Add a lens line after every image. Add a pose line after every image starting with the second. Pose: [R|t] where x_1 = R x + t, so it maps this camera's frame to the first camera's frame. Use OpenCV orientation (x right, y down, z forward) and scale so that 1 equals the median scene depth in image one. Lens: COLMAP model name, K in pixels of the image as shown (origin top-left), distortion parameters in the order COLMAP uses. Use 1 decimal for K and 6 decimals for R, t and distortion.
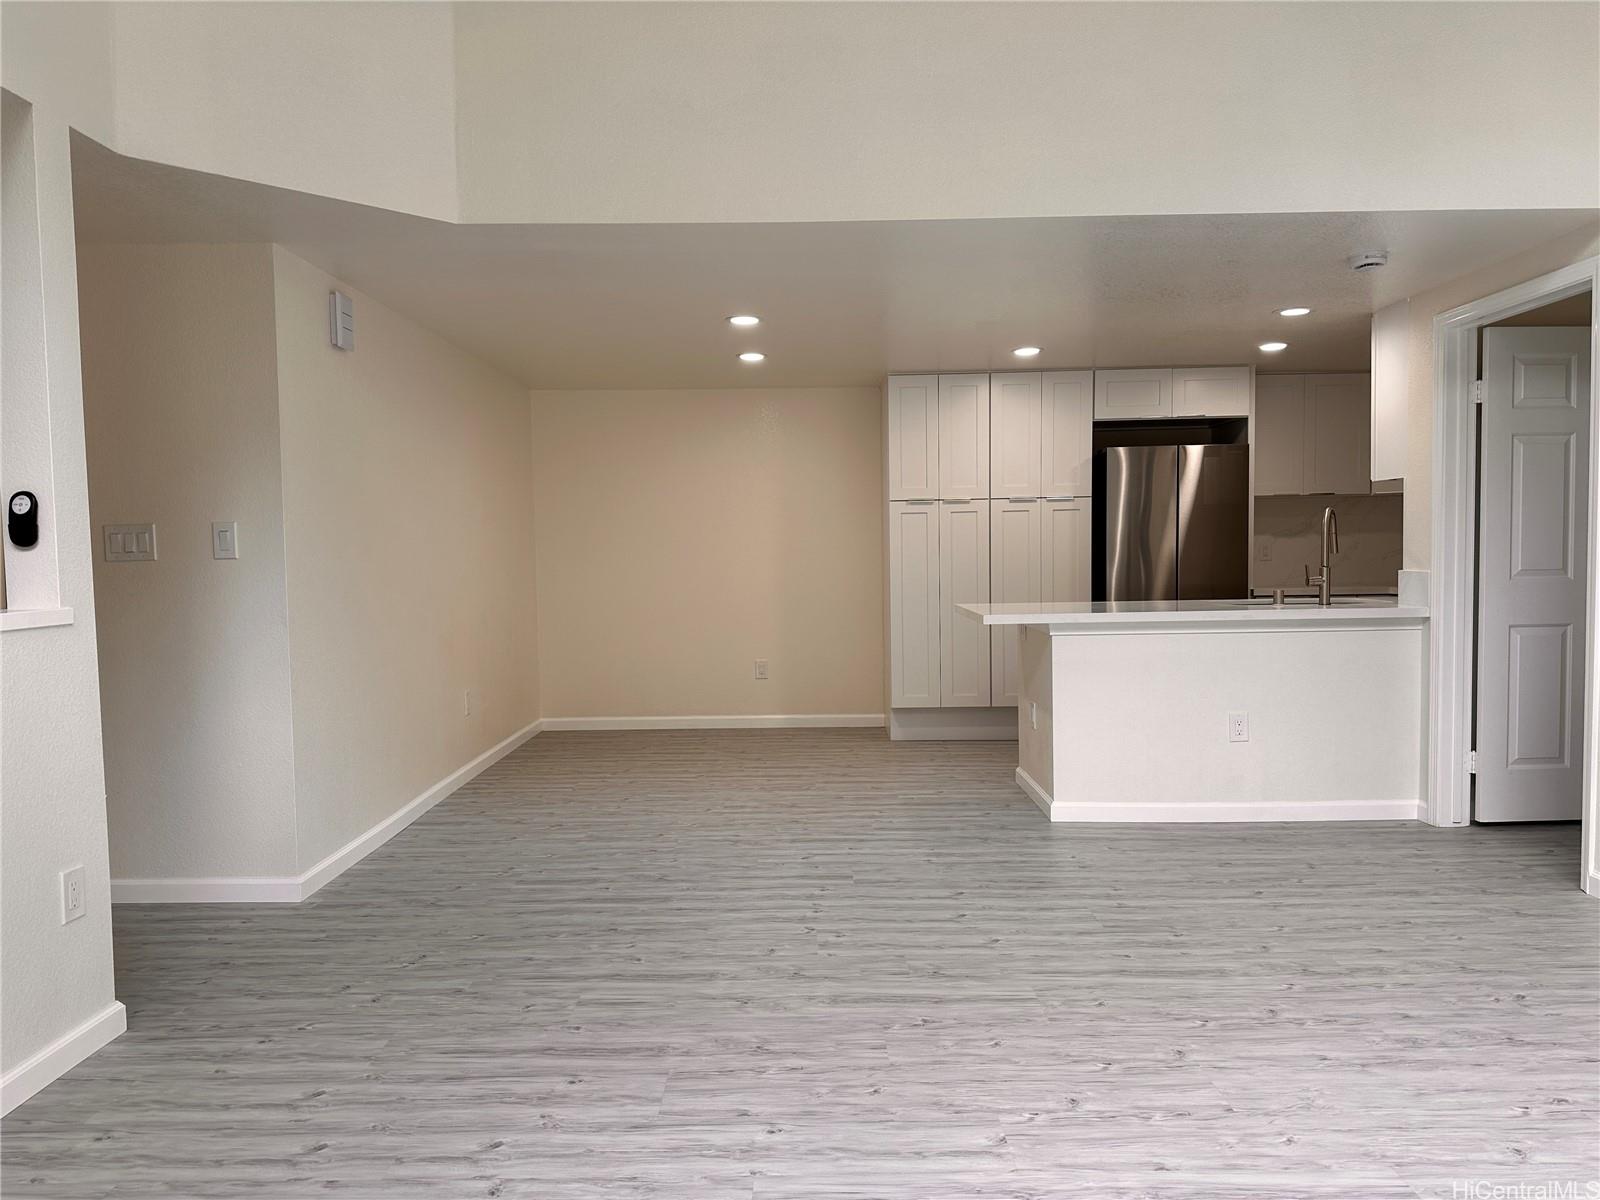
lens RADIAL K [[1125.7, 0, 792.0], [0, 1125.7, 606.3], [0, 0, 1]] dist [0.061990, -0.078286]
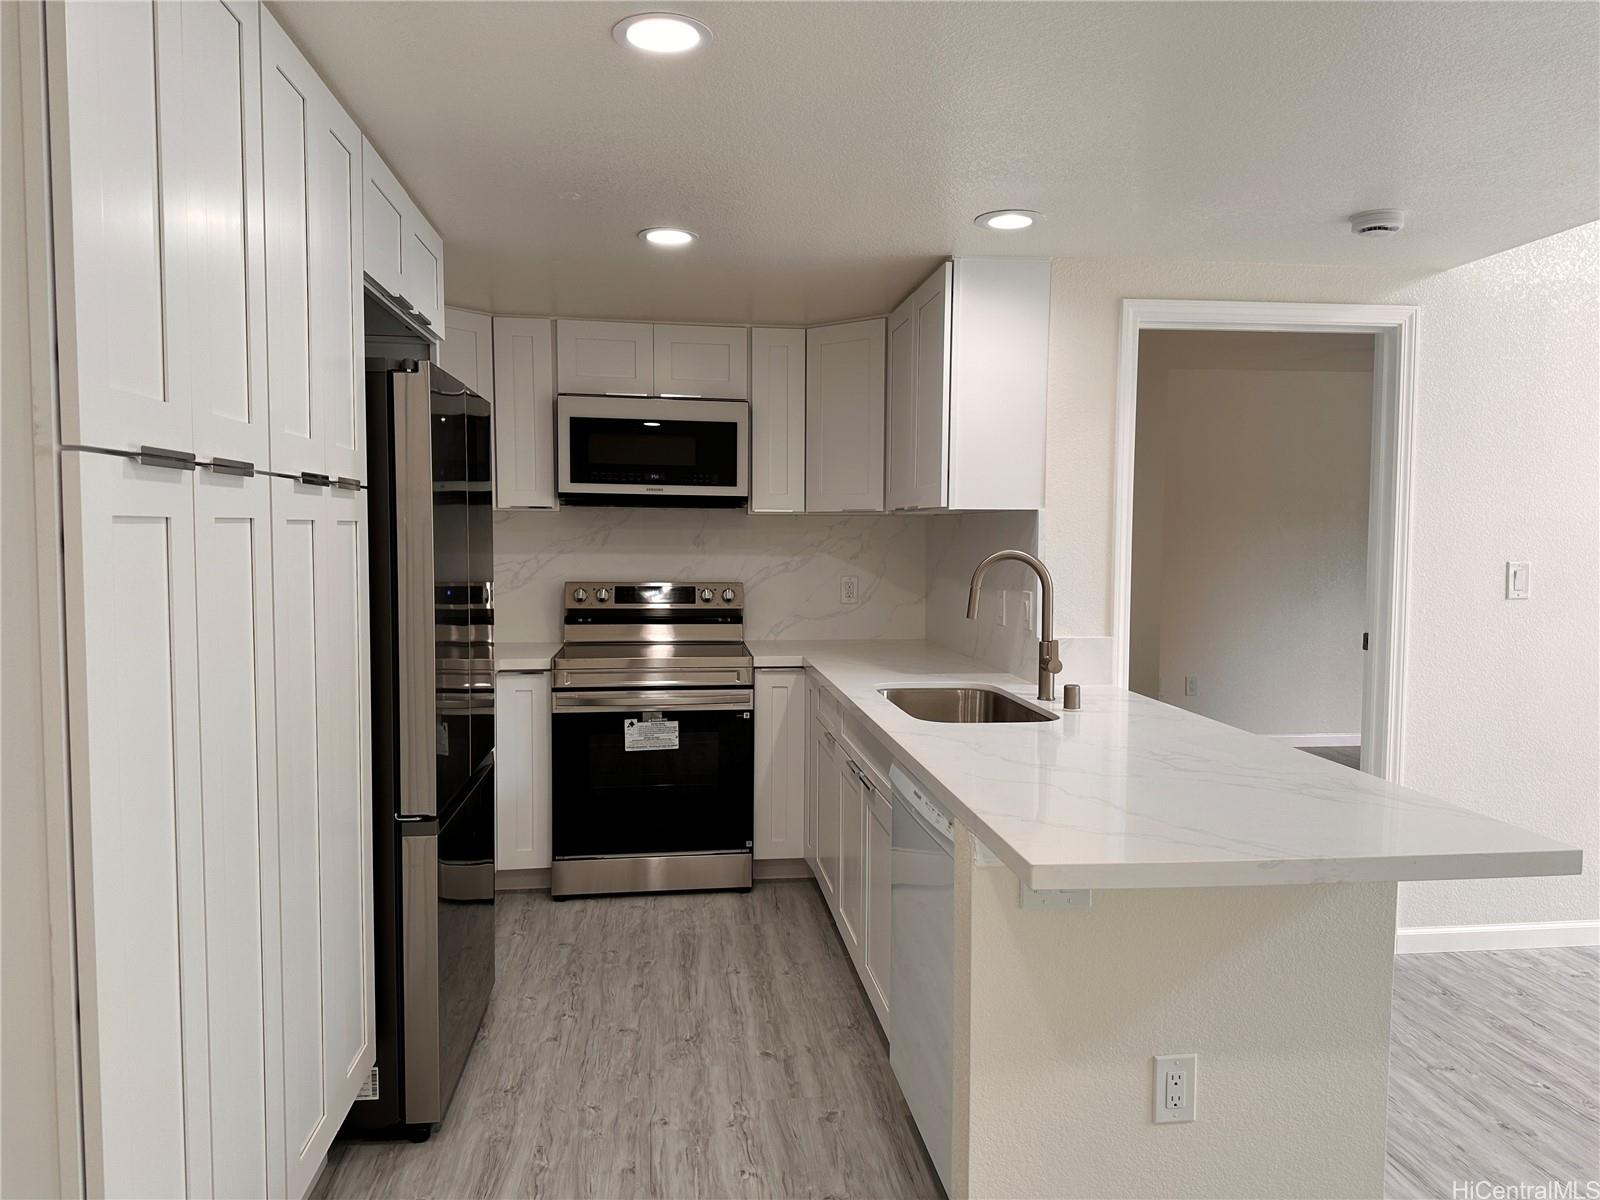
lens RADIAL K [[1125.7, 0, 804.8], [0, 1125.7, 591.4], [0, 0, 1]] dist [0.061990, -0.078286]
pose [[-0.139801, -0.034803, 0.989568, -0.195387], [0.048263, 0.997955, 0.041917, -0.128145], [-0.989003, 0.053620, -0.137835, 1.648857]]
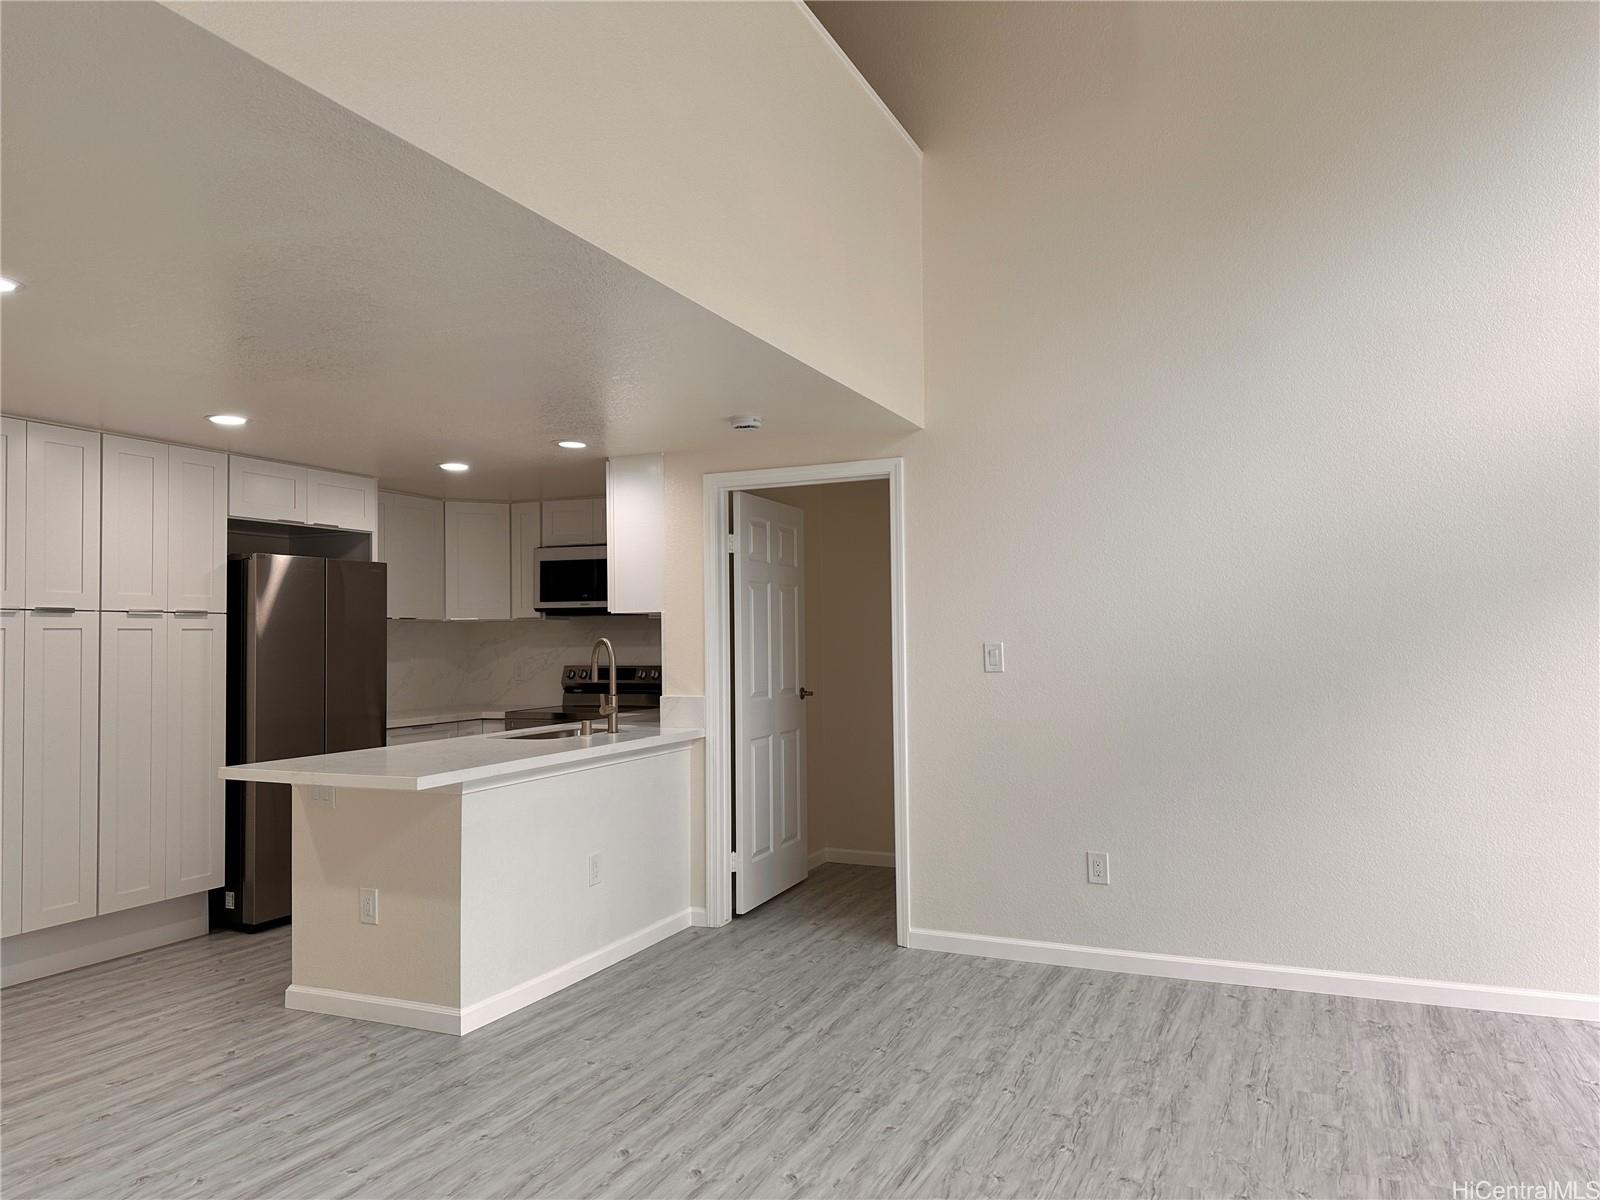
lens RADIAL K [[1125.7, 0, 808.5], [0, 1125.7, 584.2], [0, 0, 1]] dist [0.061990, -0.078286]
pose [[0.393737, 0.054261, 0.917620, -0.539193], [0.054411, 0.995130, -0.082191, -0.055467], [-0.917611, 0.082290, 0.388867, 0.586005]]
